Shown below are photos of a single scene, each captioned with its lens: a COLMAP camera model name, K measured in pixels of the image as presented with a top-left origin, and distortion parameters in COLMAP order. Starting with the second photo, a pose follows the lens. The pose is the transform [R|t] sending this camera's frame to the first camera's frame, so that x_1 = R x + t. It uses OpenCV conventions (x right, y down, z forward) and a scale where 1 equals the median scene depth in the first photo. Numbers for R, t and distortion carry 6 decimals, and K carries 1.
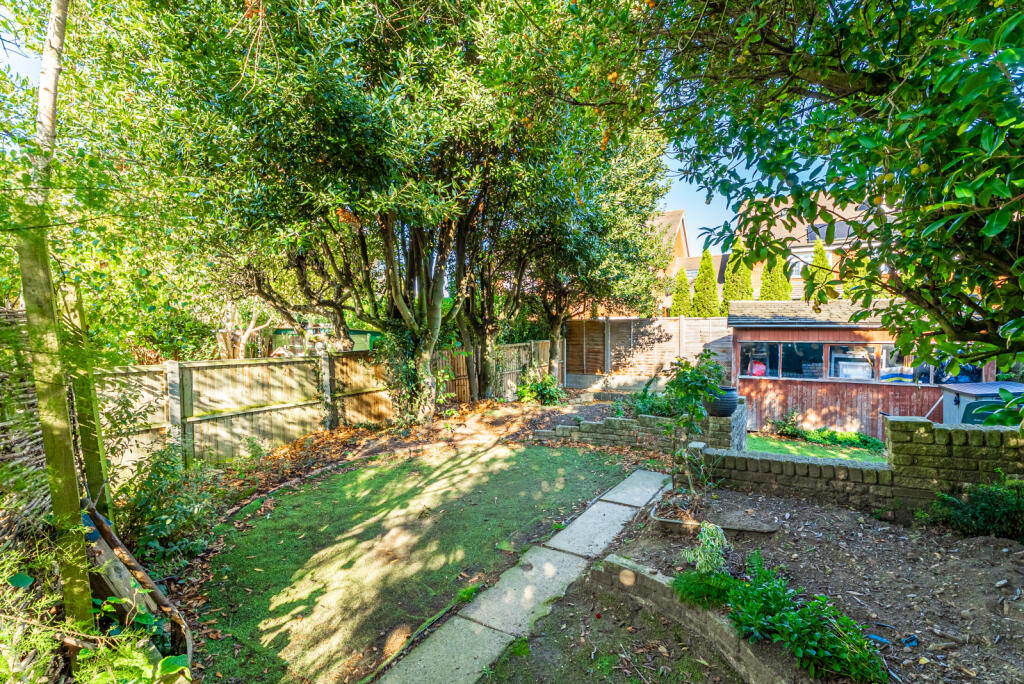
lens RADIAL K [[461.2, 0, 510.9], [0, 461.2, 342.3], [0, 0, 1]] dist [0.000855, -0.000548]
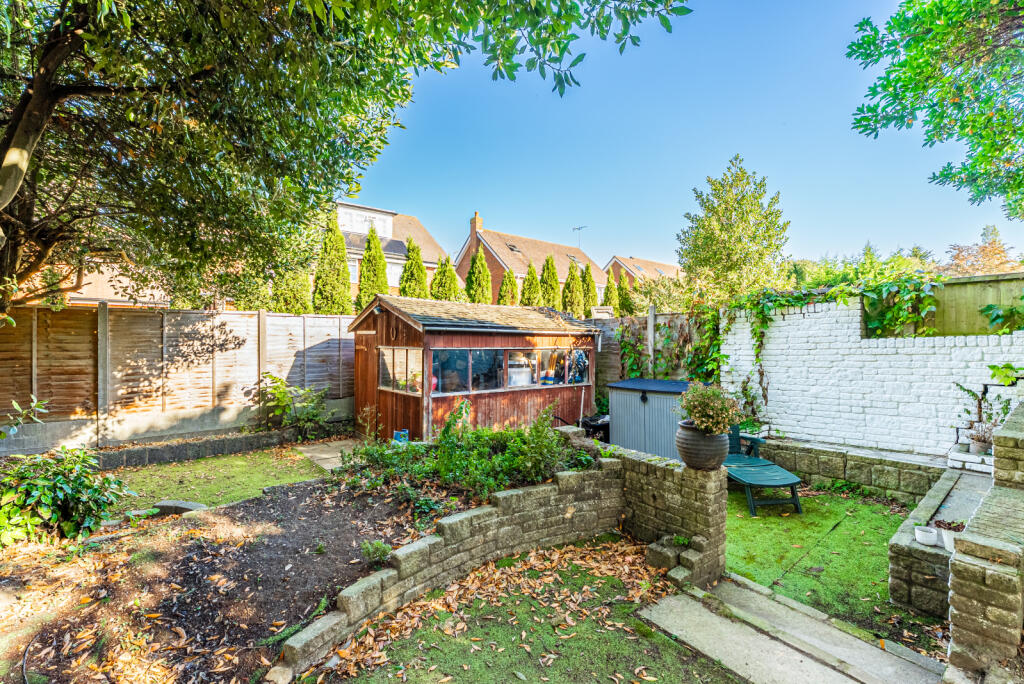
lens RADIAL K [[461.2, 0, 513.2], [0, 461.2, 341.7], [0, 0, 1]] dist [0.000855, -0.000548]
pose [[0.356998, -0.000220, 0.934105, -0.166373], [0.007748, 0.999966, -0.002726, -0.010498], [-0.934073, 0.008210, 0.356988, 0.629730]]
